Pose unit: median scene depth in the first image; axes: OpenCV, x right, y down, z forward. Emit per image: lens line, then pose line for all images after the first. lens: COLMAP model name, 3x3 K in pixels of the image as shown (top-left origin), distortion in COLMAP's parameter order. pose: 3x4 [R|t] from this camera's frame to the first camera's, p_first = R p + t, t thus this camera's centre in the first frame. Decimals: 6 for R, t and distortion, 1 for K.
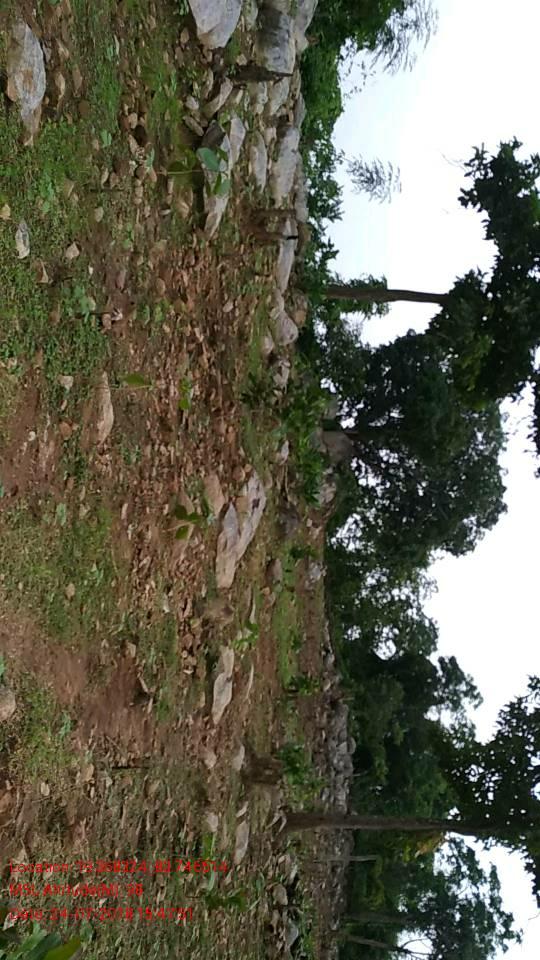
lens RADIAL K [[758.3, 0, 268.0], [0, 758.3, 496.1], [0, 0, 1]] dist [0.005165, 0.004236]
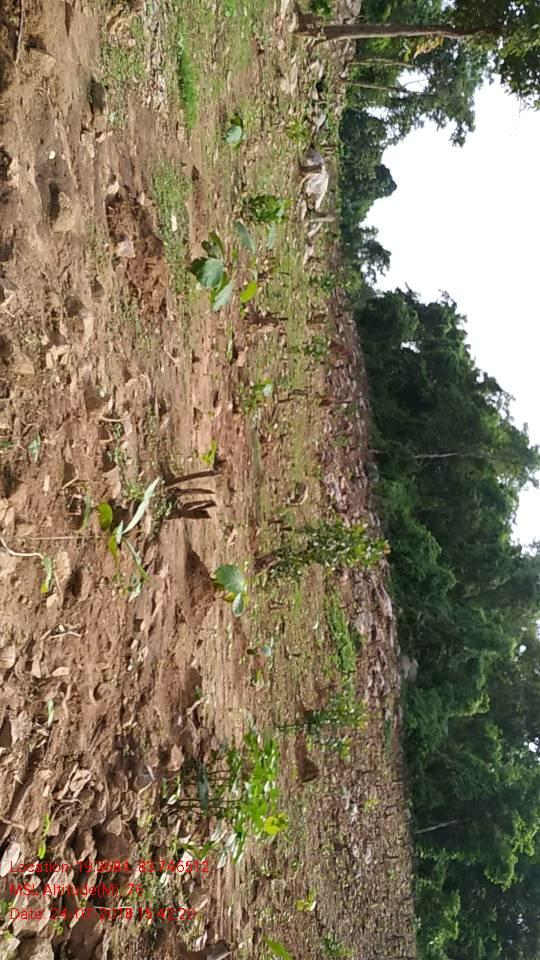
lens RADIAL K [[738.8, 0, 233.2], [0, 738.8, 482.4], [0, 0, 1]] dist [0.008409, -0.044290]
pose [[0.996471, -0.035293, -0.076159, -0.014939], [0.083523, 0.507141, 0.857806, -0.084699], [0.008349, -0.861140, 0.508299, -0.092076]]
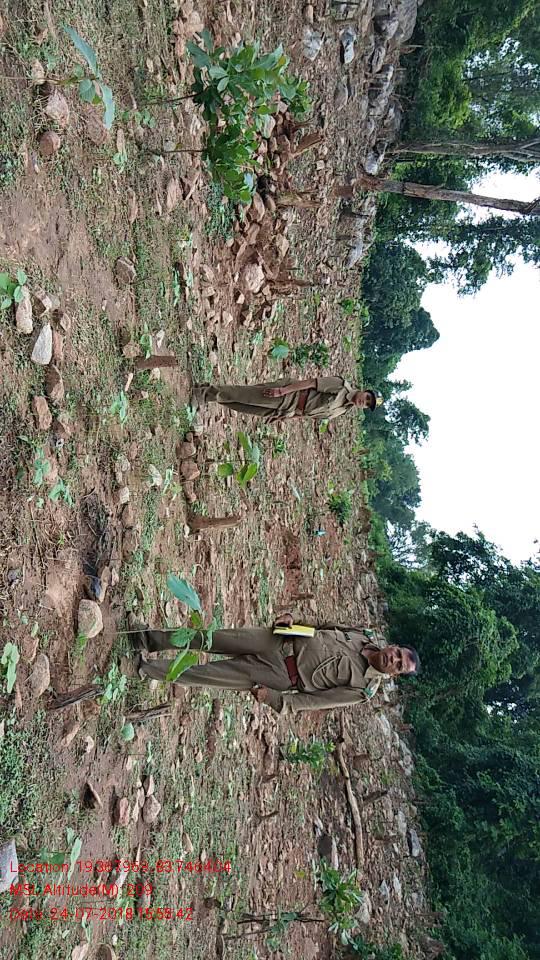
lens RADIAL K [[738.8, 0, 233.2], [0, 738.8, 482.4], [0, 0, 1]] dist [0.008409, -0.044290]
pose [[0.994839, -0.018706, -0.099730, 0.044780], [0.089766, 0.620477, 0.779070, 0.331342], [0.047307, -0.784002, 0.618954, 0.575145]]
